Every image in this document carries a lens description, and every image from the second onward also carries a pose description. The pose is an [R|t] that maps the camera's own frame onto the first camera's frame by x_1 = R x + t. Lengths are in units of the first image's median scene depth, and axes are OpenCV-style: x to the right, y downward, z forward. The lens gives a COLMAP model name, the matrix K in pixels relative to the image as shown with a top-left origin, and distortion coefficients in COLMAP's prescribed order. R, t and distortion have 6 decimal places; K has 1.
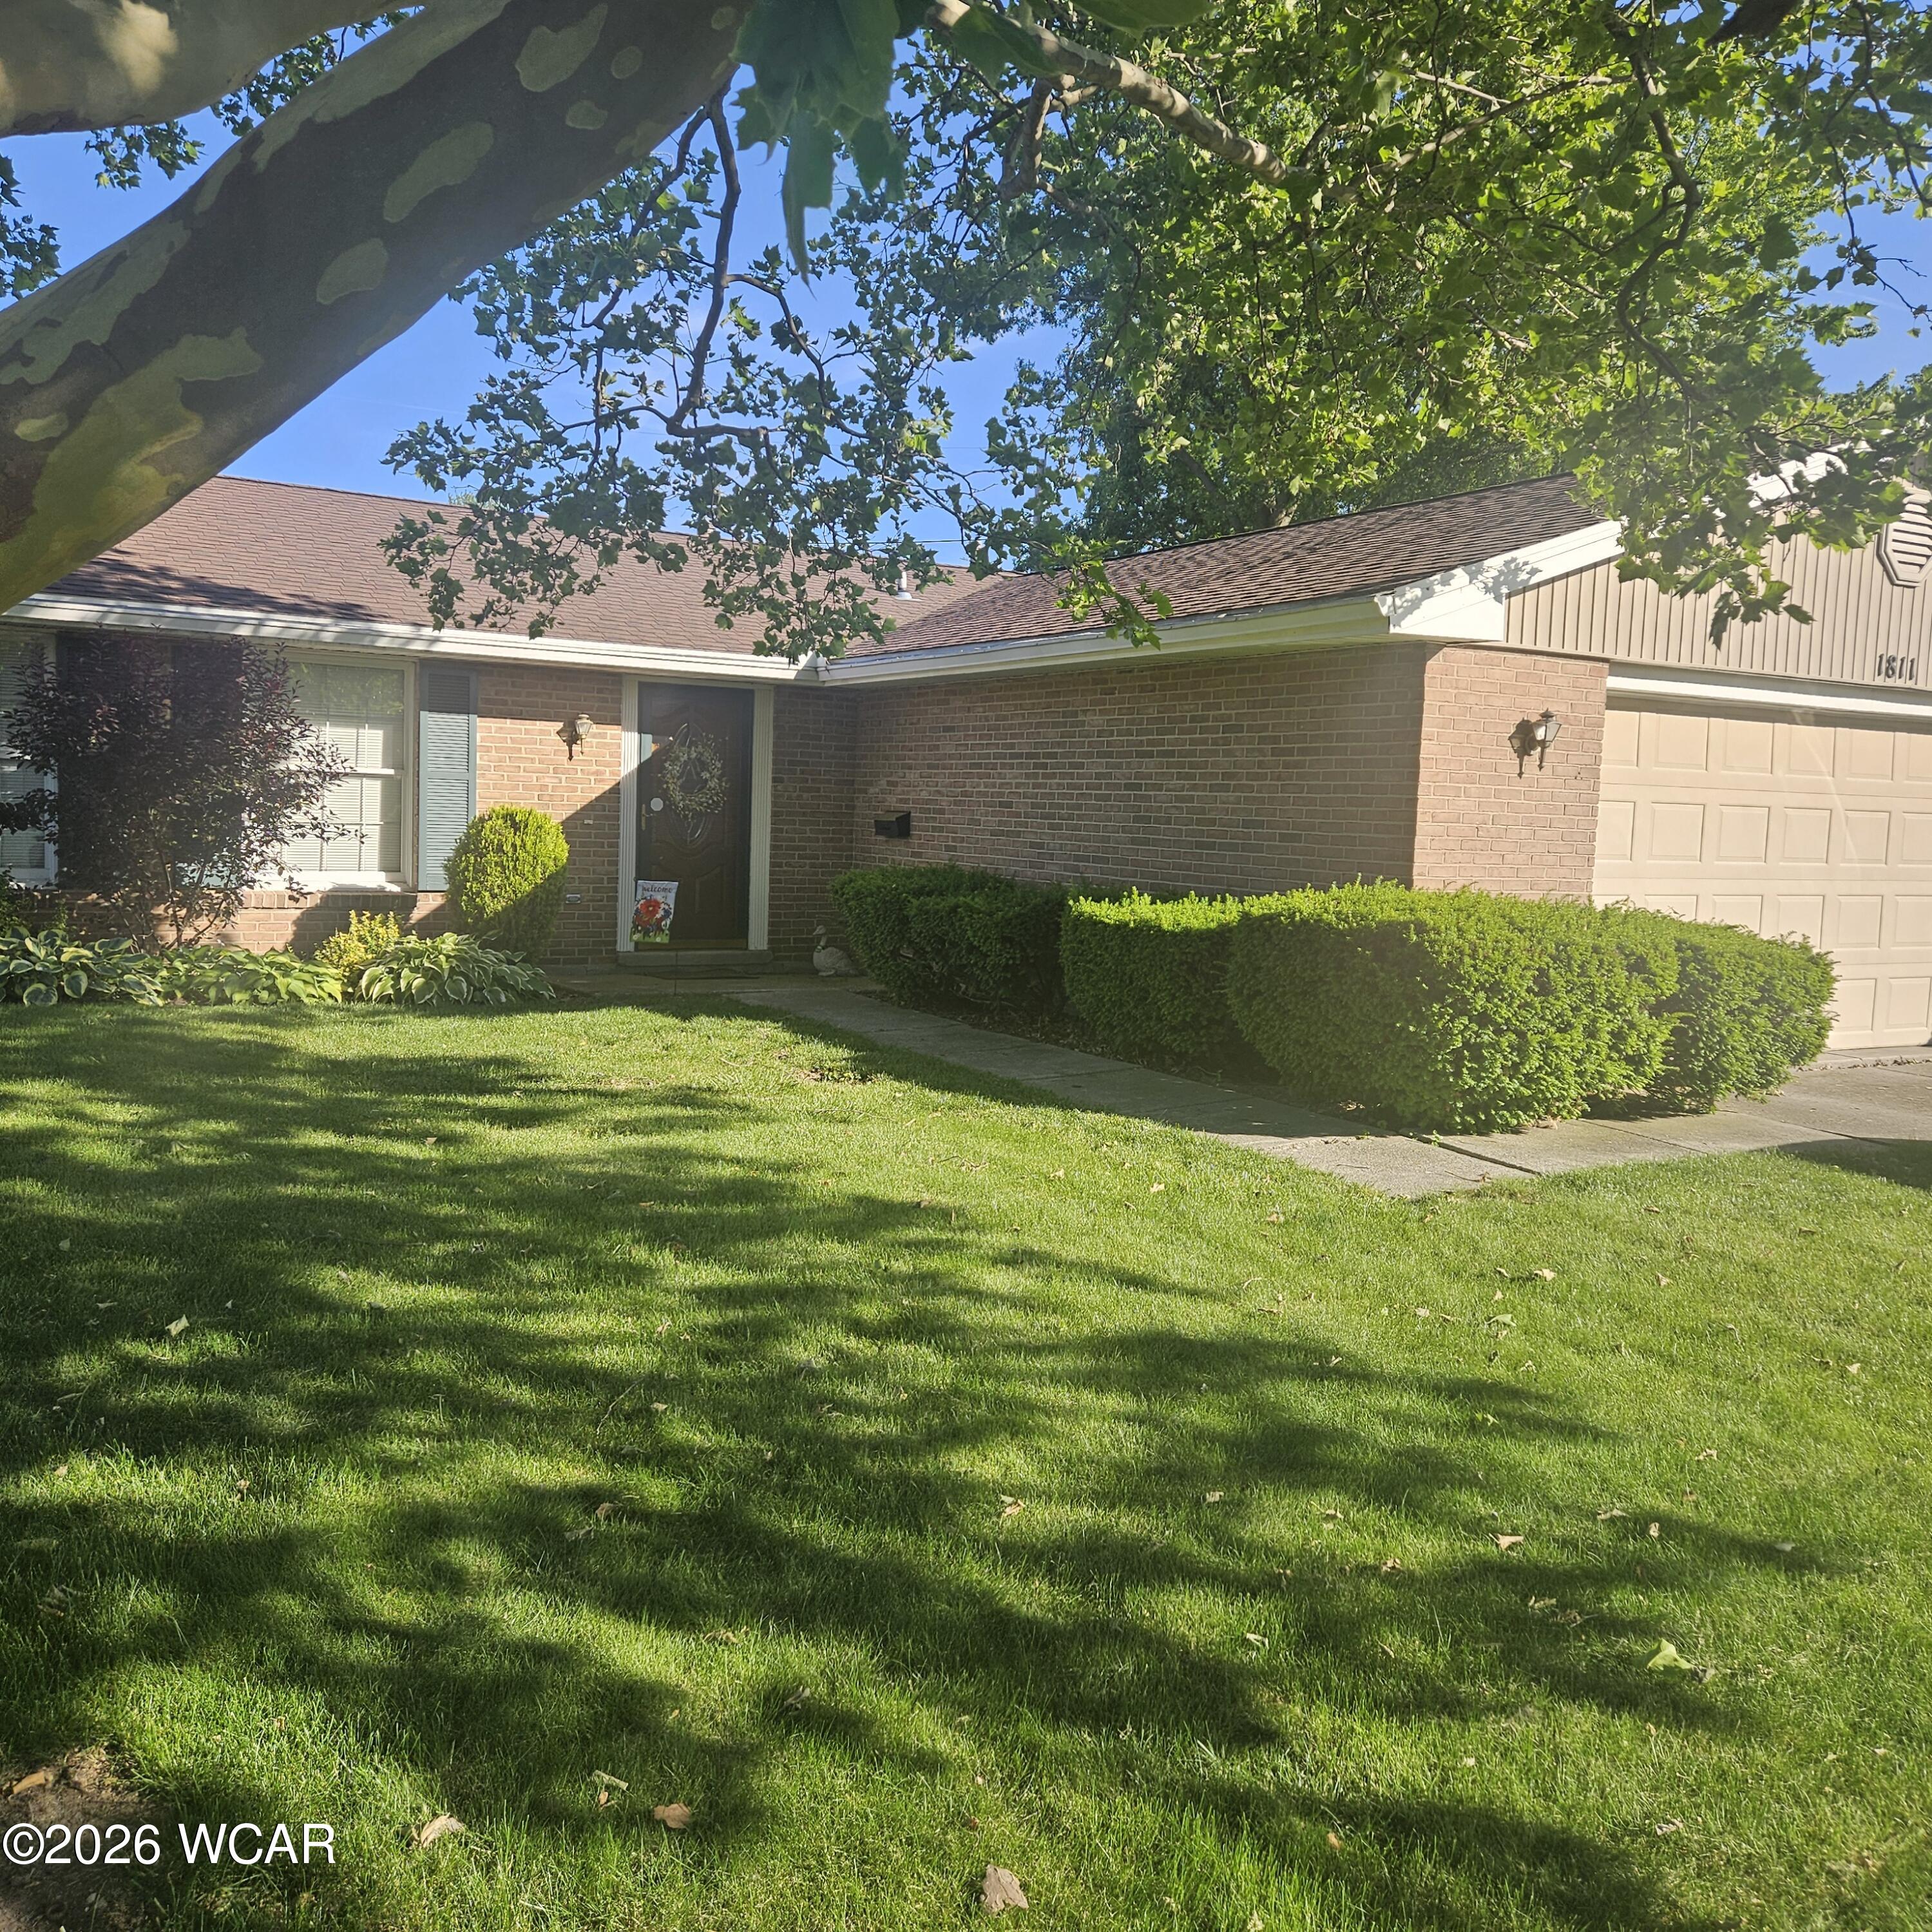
lens RADIAL K [[1710.4, 0, 968.9], [0, 1710.4, 959.8], [0, 0, 1]] dist [0.057895, -0.008315]
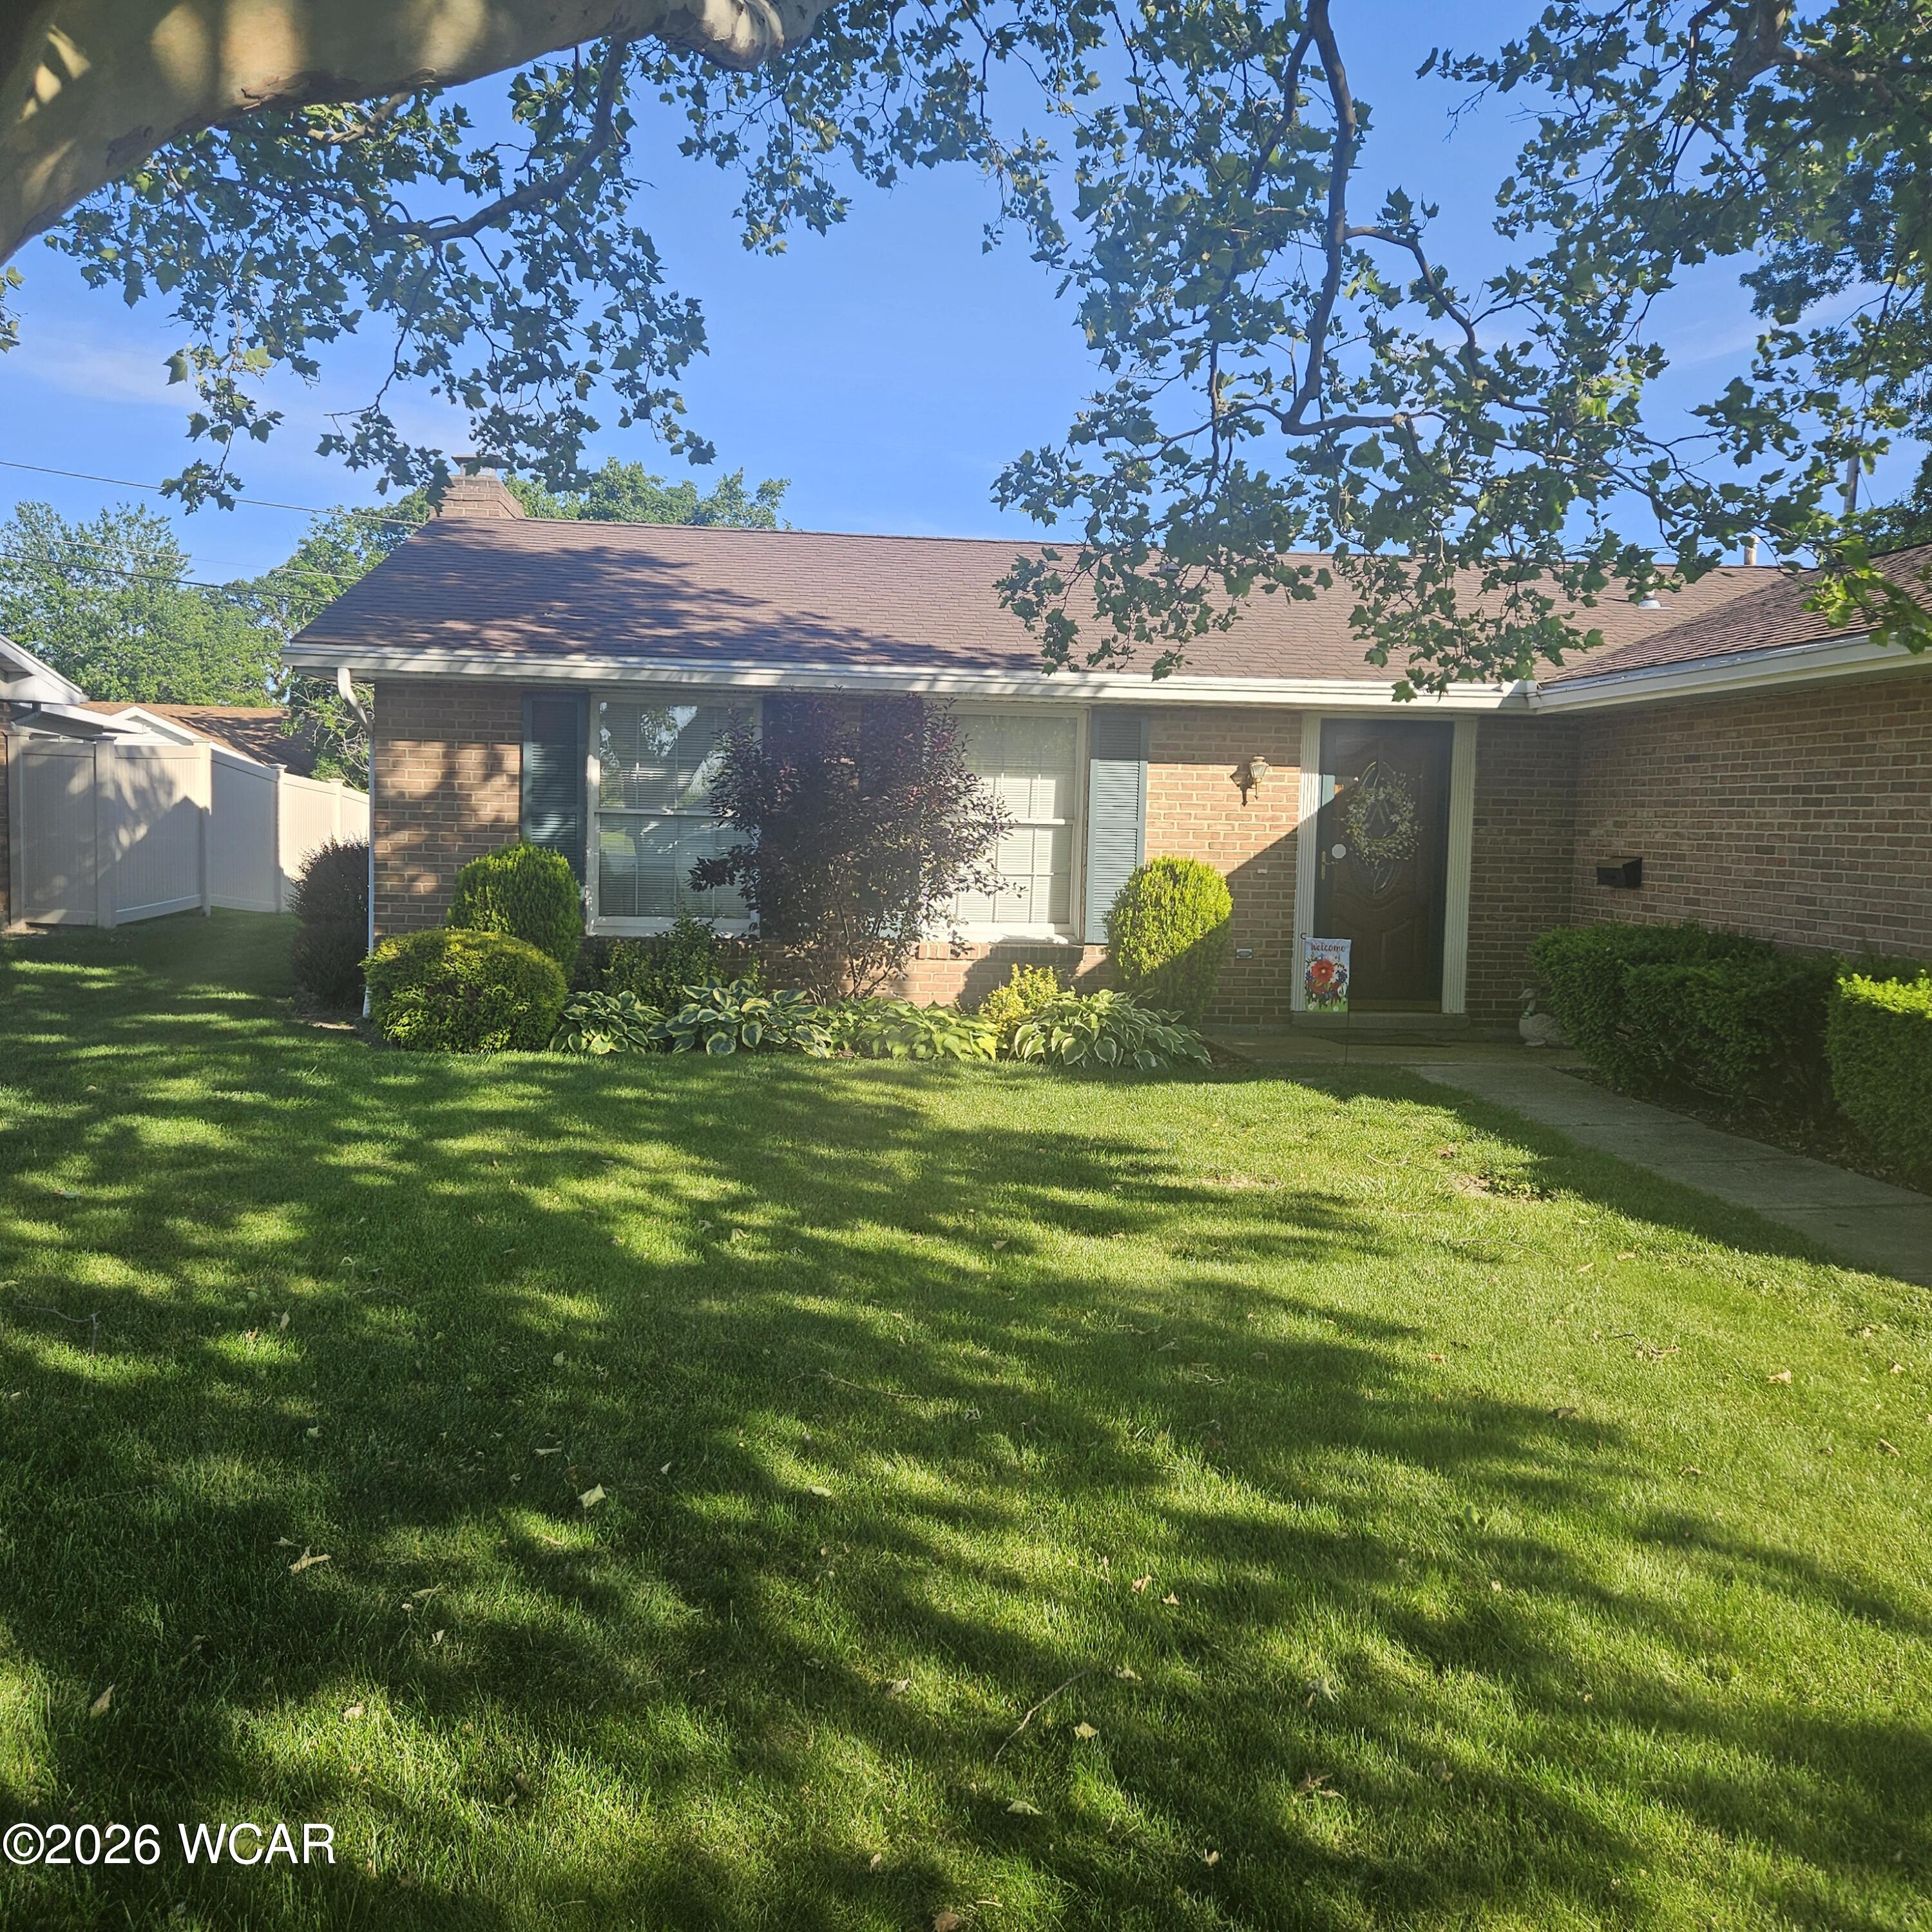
lens RADIAL K [[1739.4, 0, 965.0], [0, 1739.4, 929.0], [0, 0, 1]] dist [0.120862, -0.128489]
pose [[0.912003, 0.013861, -0.409950, 0.025185], [-0.029828, 0.999024, -0.032581, -0.017440], [0.409099, 0.041942, 0.911526, 0.095132]]
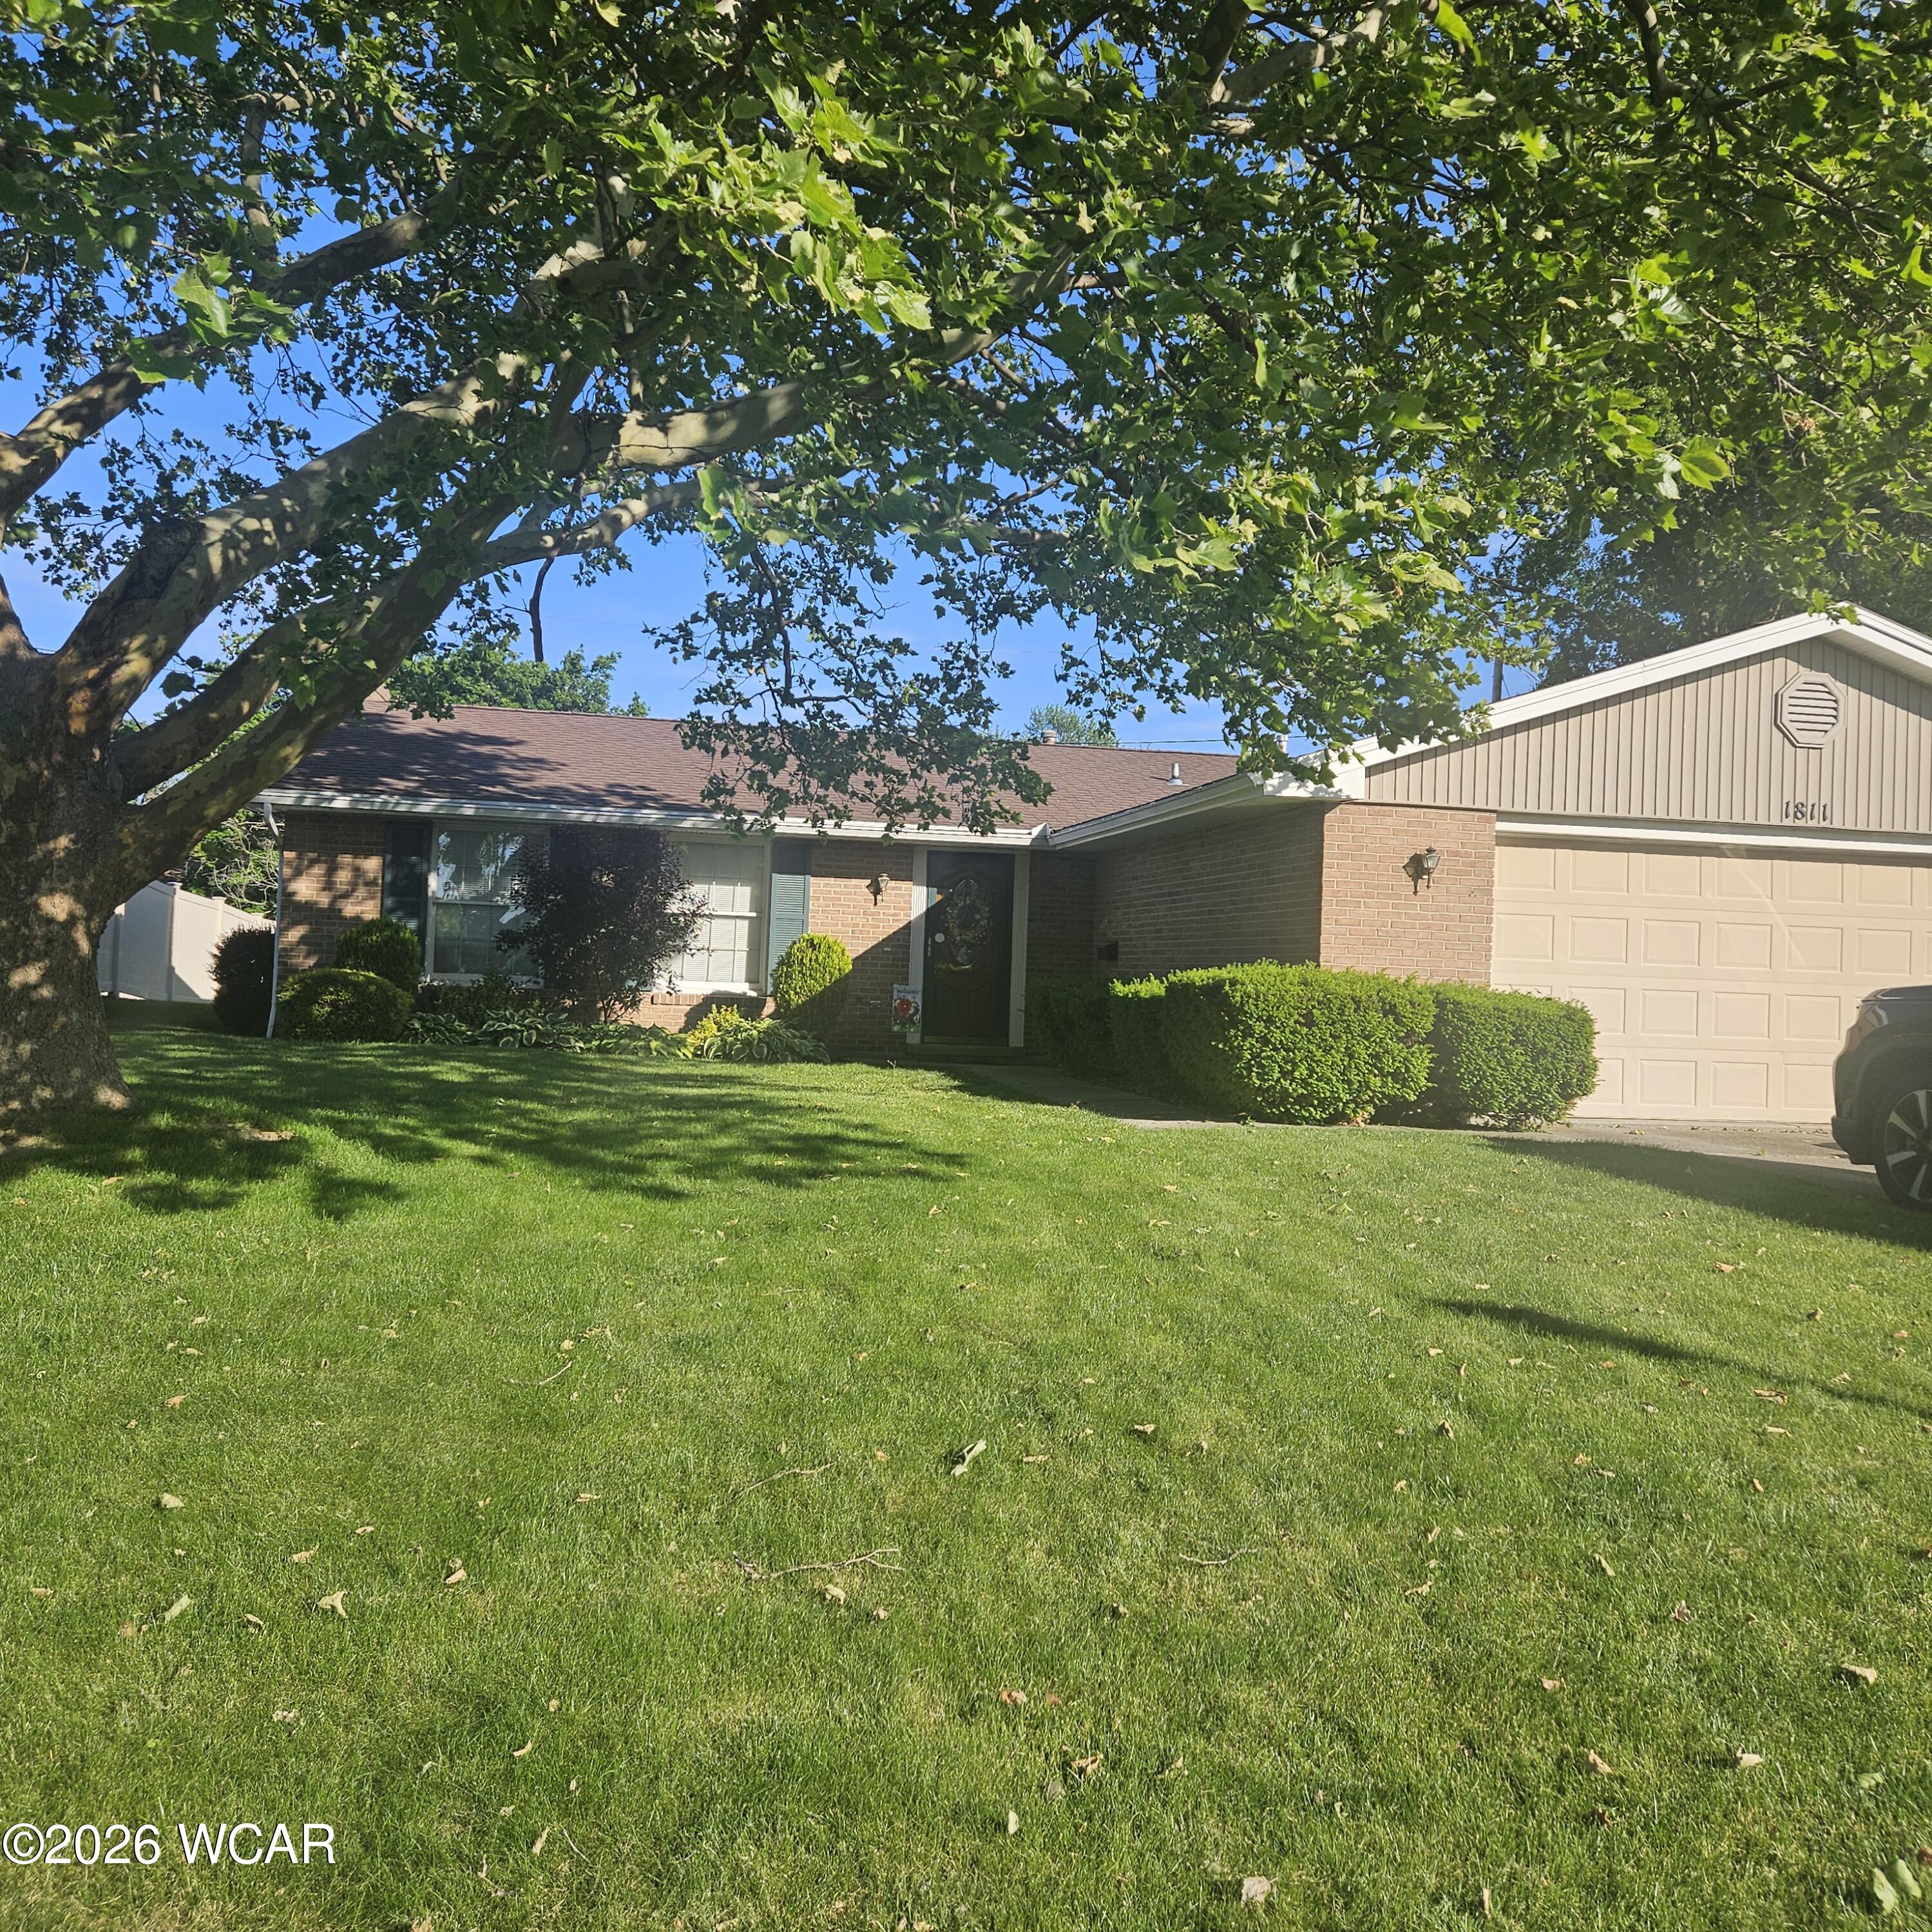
lens RADIAL K [[1710.4, 0, 968.9], [0, 1710.4, 959.8], [0, 0, 1]] dist [0.057895, -0.008315]
pose [[0.944394, -0.003584, -0.328798, 0.386953], [-0.032446, 0.994045, -0.104028, 0.091553], [0.327213, 0.108912, 0.938653, -0.373419]]
